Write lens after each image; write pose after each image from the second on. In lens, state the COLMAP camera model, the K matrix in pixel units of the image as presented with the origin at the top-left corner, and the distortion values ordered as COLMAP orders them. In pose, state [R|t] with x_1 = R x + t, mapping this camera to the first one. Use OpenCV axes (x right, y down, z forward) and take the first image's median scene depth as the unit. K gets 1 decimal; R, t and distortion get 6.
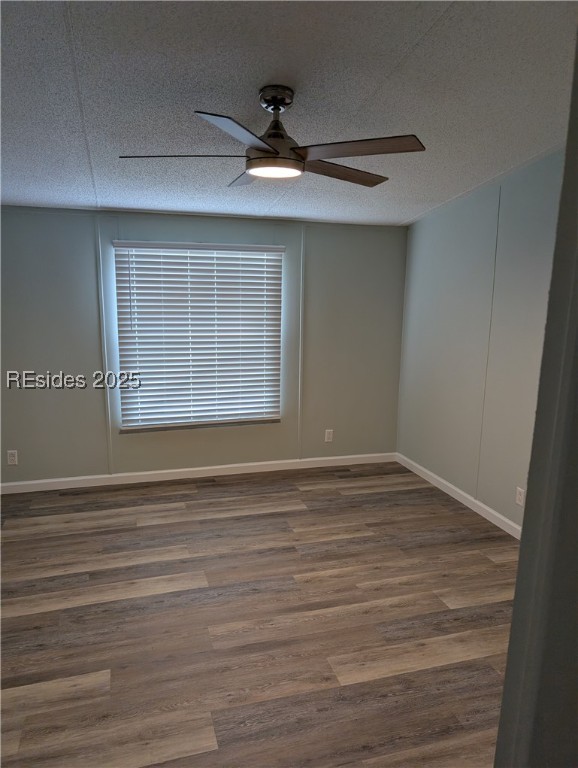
lens RADIAL K [[545.1, 0, 289.0], [0, 545.1, 384.0], [0, 0, 1]] dist [0.028159, -0.005831]
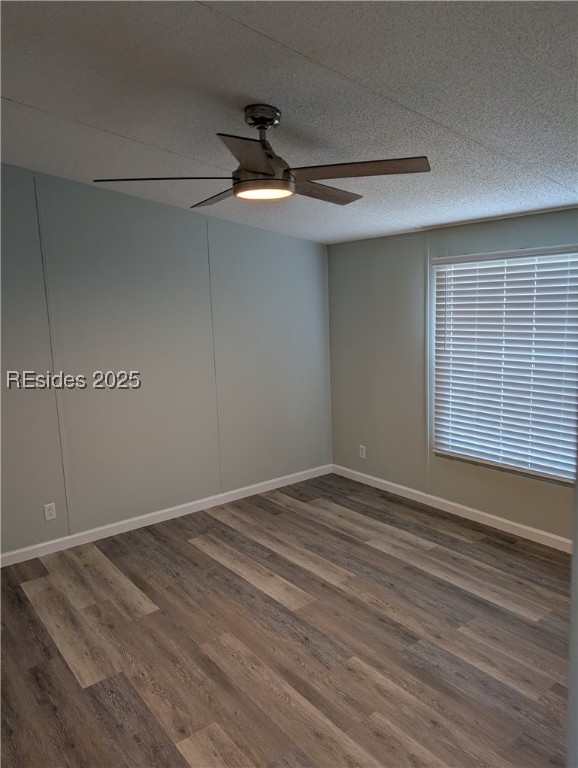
lens RADIAL K [[545.1, 0, 289.0], [0, 545.1, 384.0], [0, 0, 1]] dist [0.028159, -0.005831]
pose [[0.369569, 0.117115, -0.921793, 0.603518], [-0.126468, 0.989134, 0.074966, -0.095298], [0.920556, 0.088872, 0.380365, 0.482745]]
